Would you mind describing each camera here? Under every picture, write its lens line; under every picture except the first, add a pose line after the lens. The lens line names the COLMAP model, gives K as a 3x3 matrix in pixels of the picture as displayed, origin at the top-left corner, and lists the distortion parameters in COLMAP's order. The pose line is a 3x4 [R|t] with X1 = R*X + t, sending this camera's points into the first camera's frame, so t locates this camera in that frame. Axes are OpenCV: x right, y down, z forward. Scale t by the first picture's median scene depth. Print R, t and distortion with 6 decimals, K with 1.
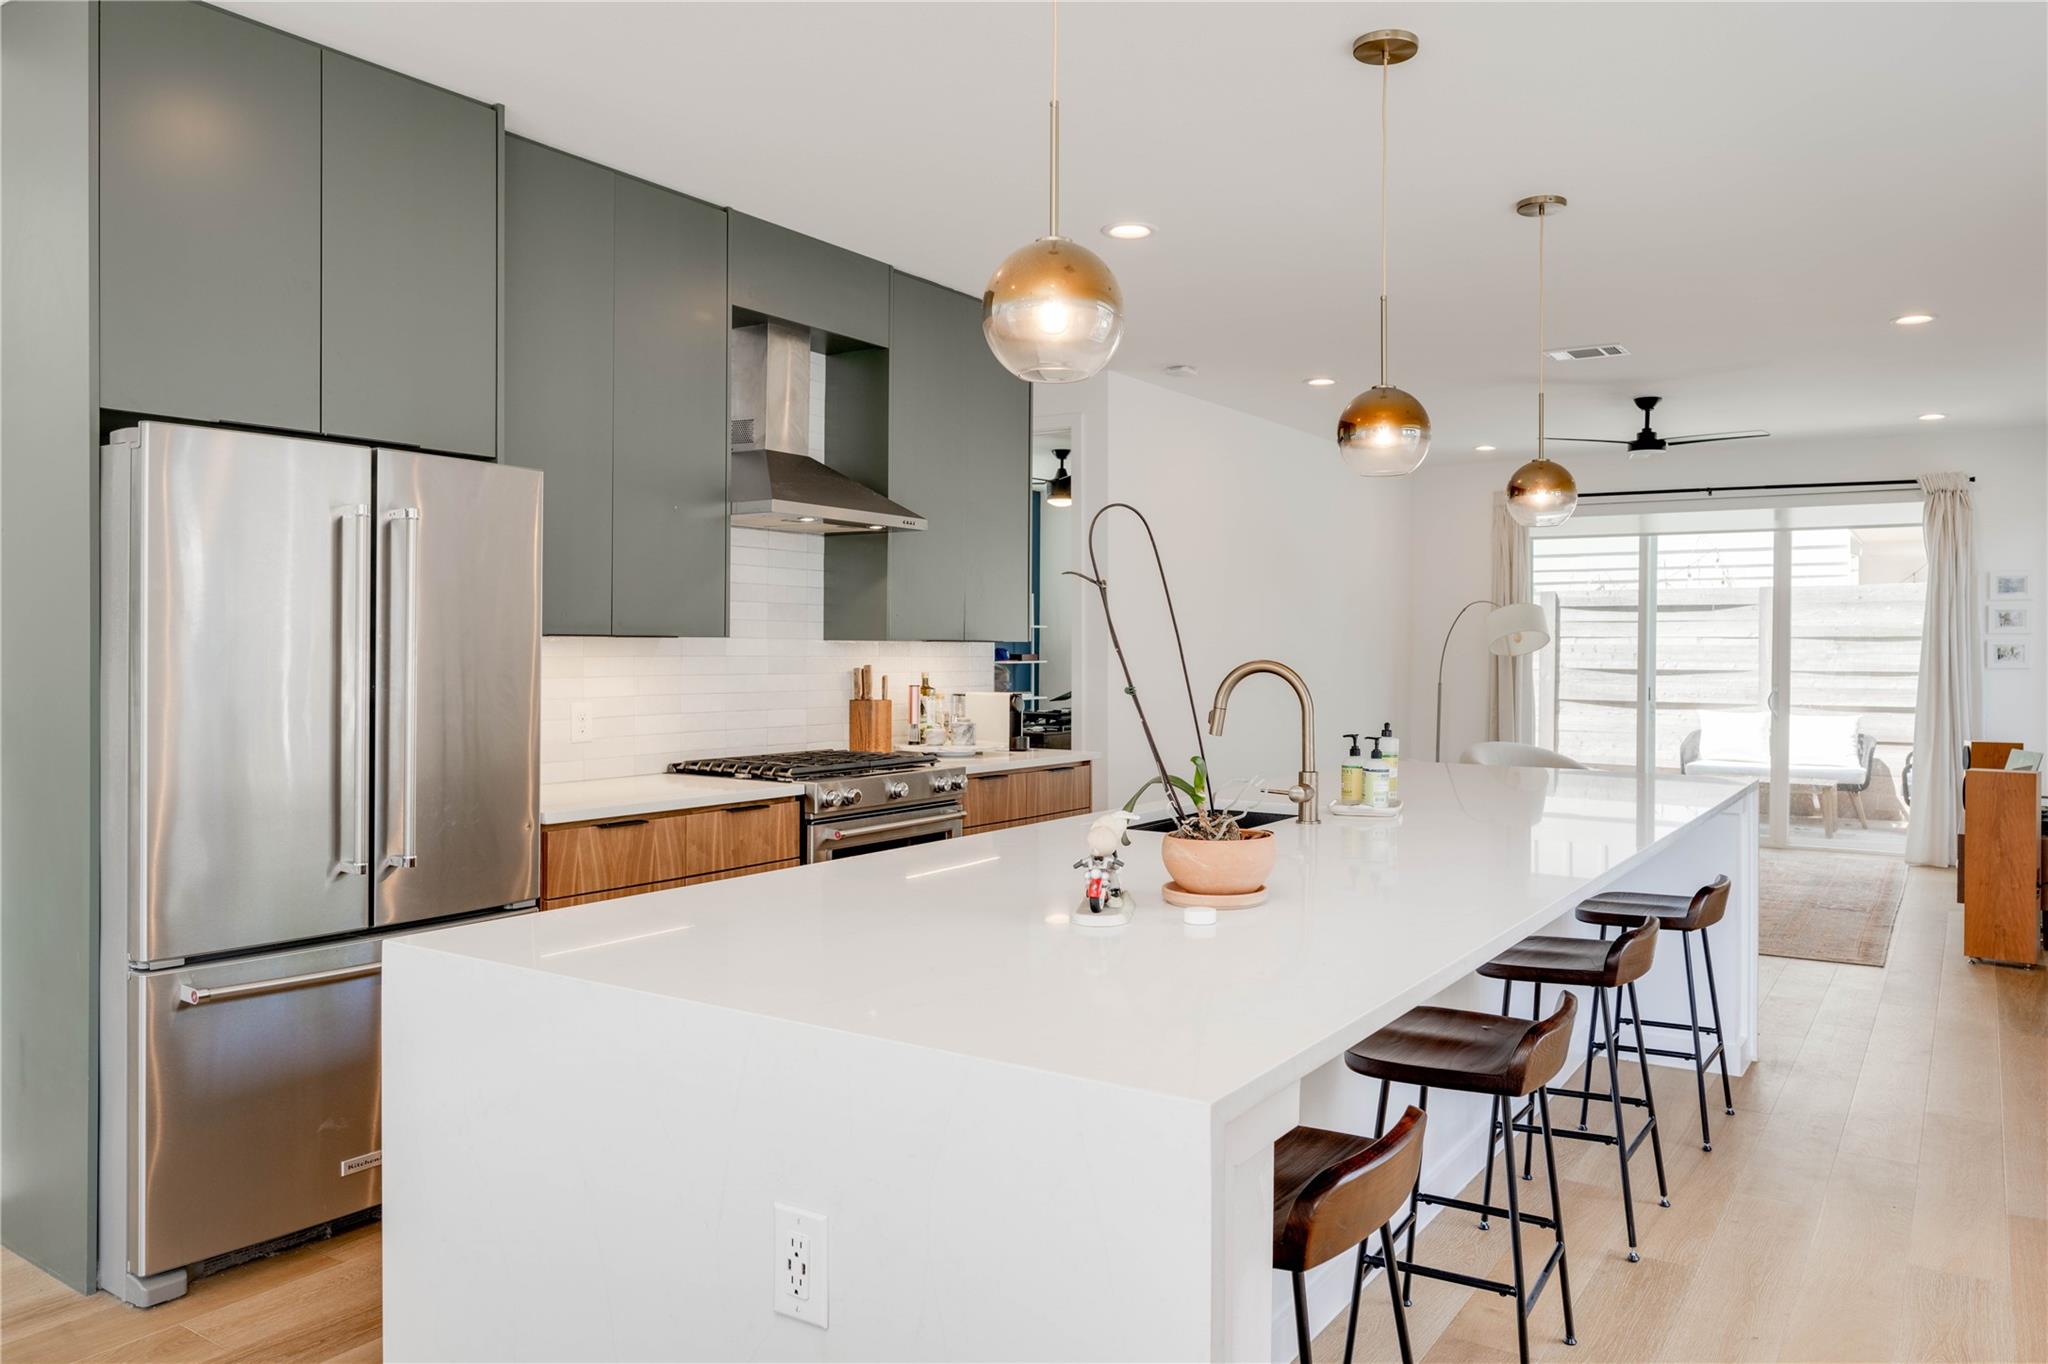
lens RADIAL K [[1445.2, 0, 1025.6], [0, 1445.2, 660.7], [0, 0, 1]] dist [0.002930, 0.002769]
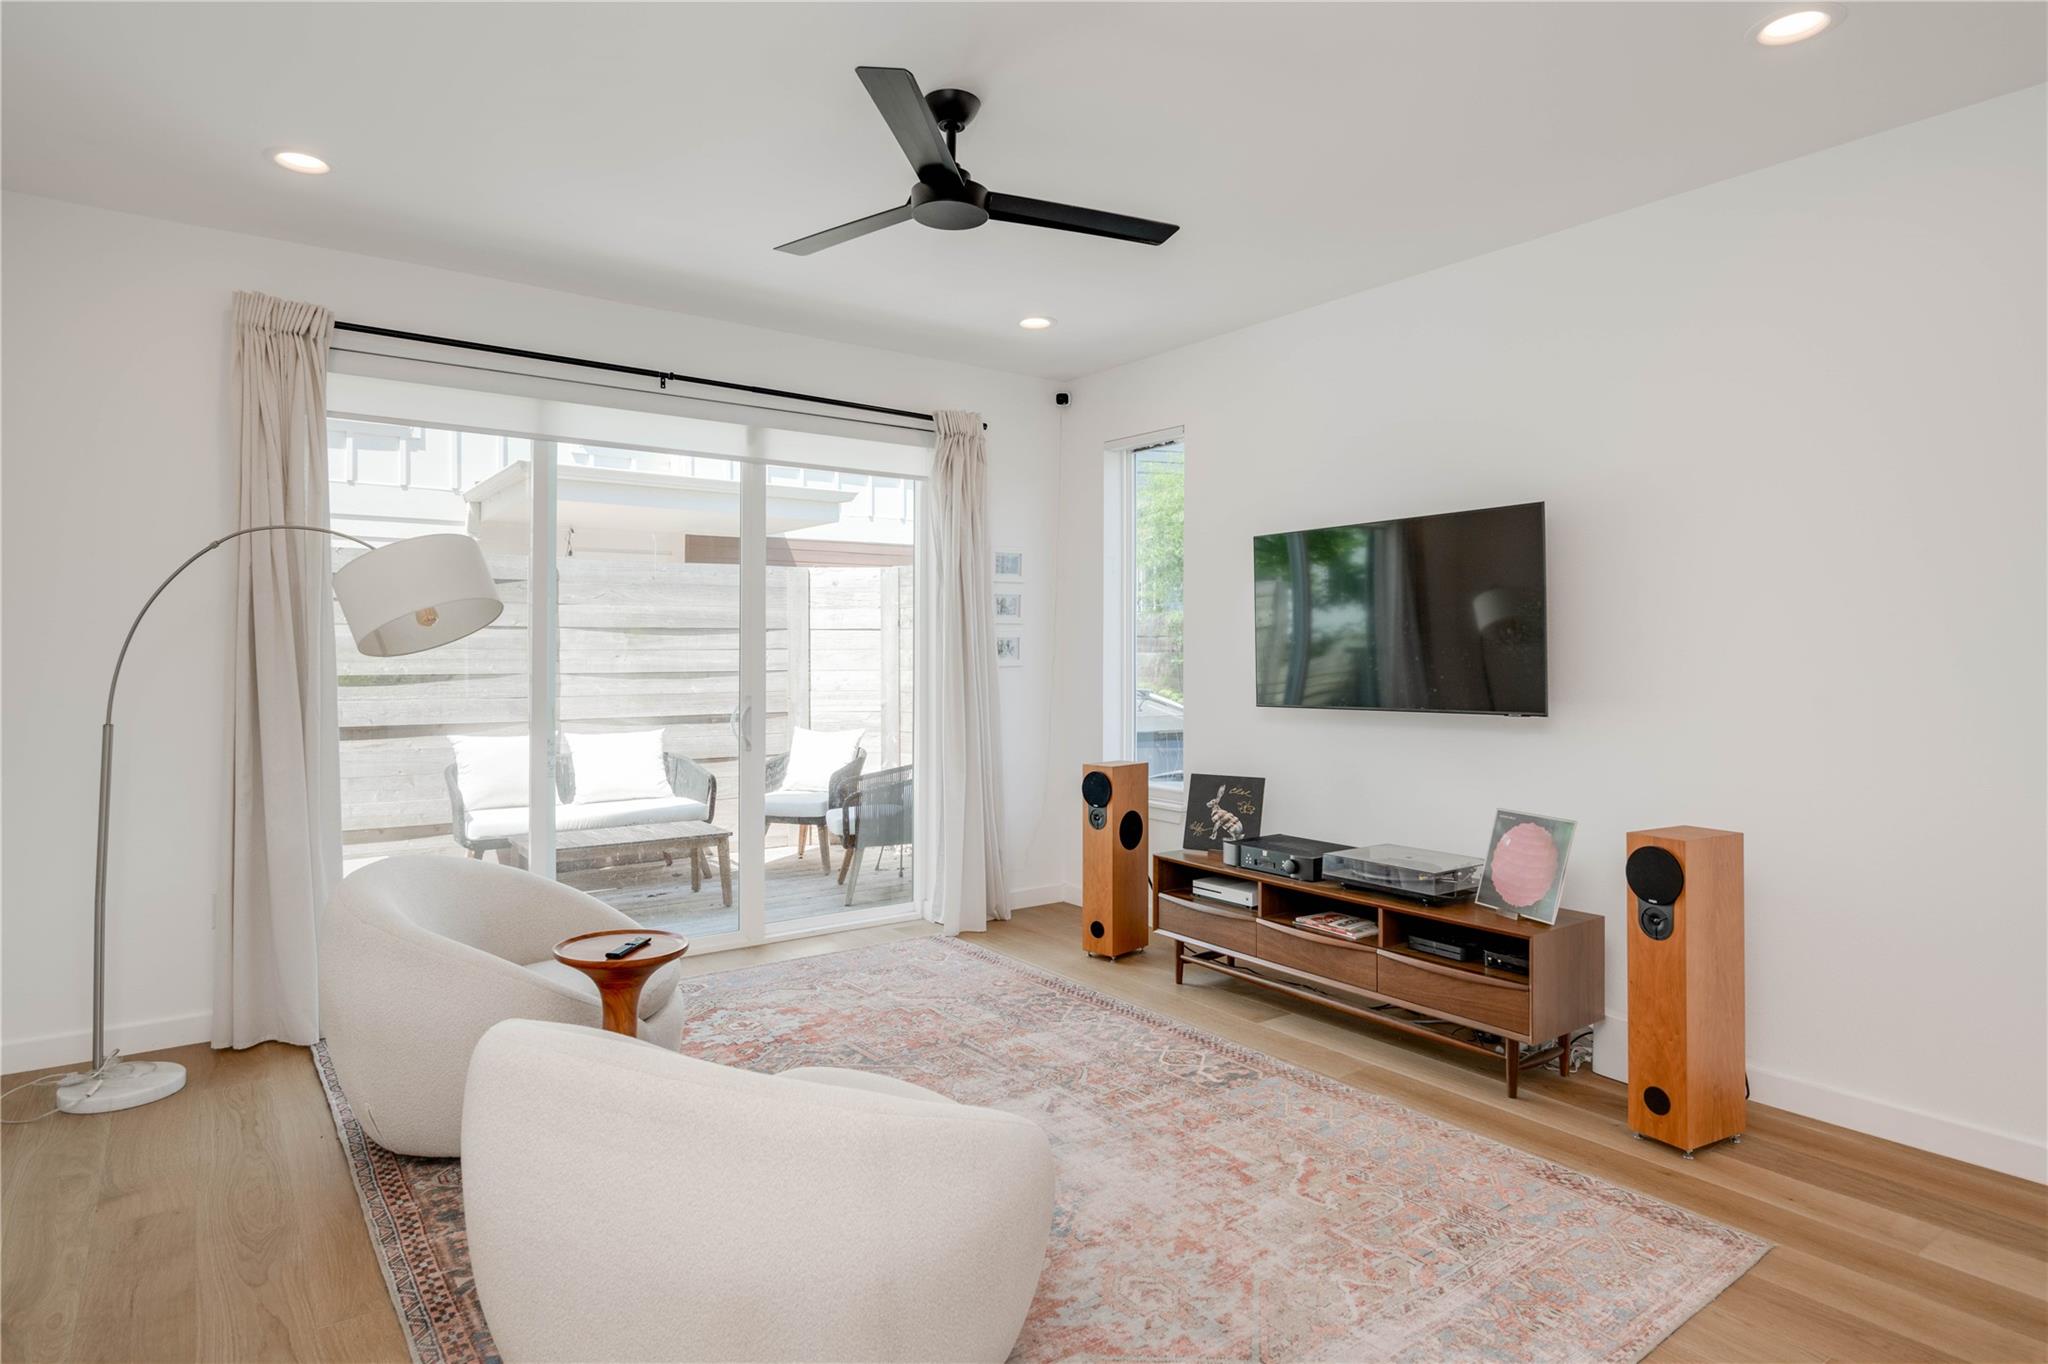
lens RADIAL K [[1119.7, 0, 993.6], [0, 1119.7, 654.9], [0, 0, 1]] dist [0.023591, 0.000427]
pose [[0.336029, -0.005740, 0.941834, 0.083944], [0.007293, 0.999967, 0.003492, -0.003479], [-0.941823, 0.005696, 0.336060, 0.771887]]
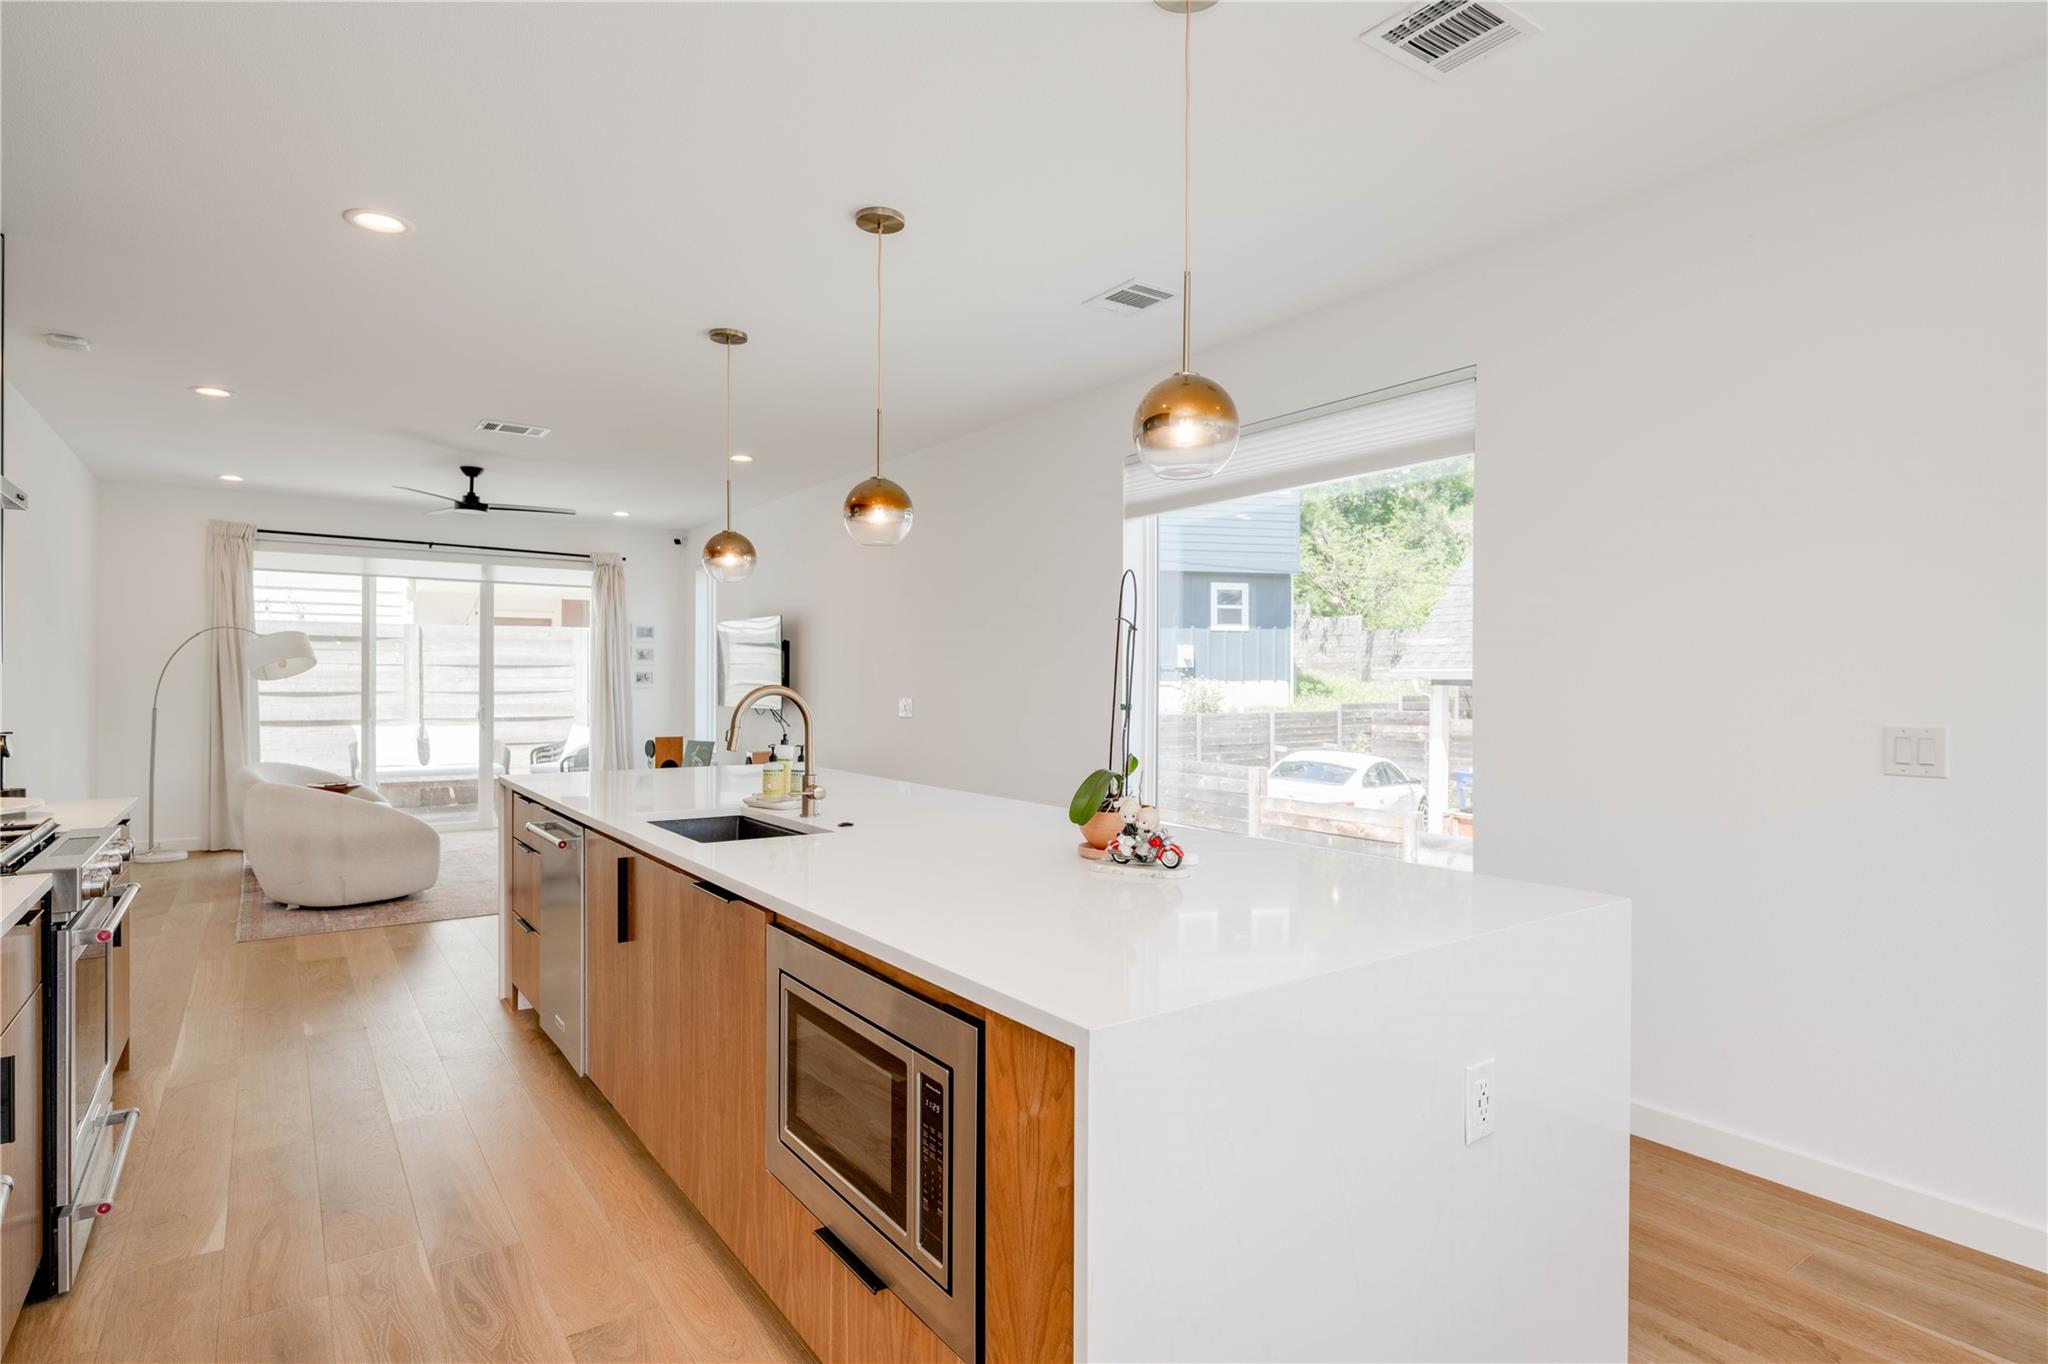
lens RADIAL K [[1119.7, 0, 1051.2], [0, 1119.7, 694.0], [0, 0, 1]] dist [0.023591, 0.000427]
pose [[0.358574, -0.013929, 0.933397, -0.249233], [0.004803, 0.999903, 0.013076, -0.001394], [-0.933489, -0.000206, 0.358606, 0.182285]]
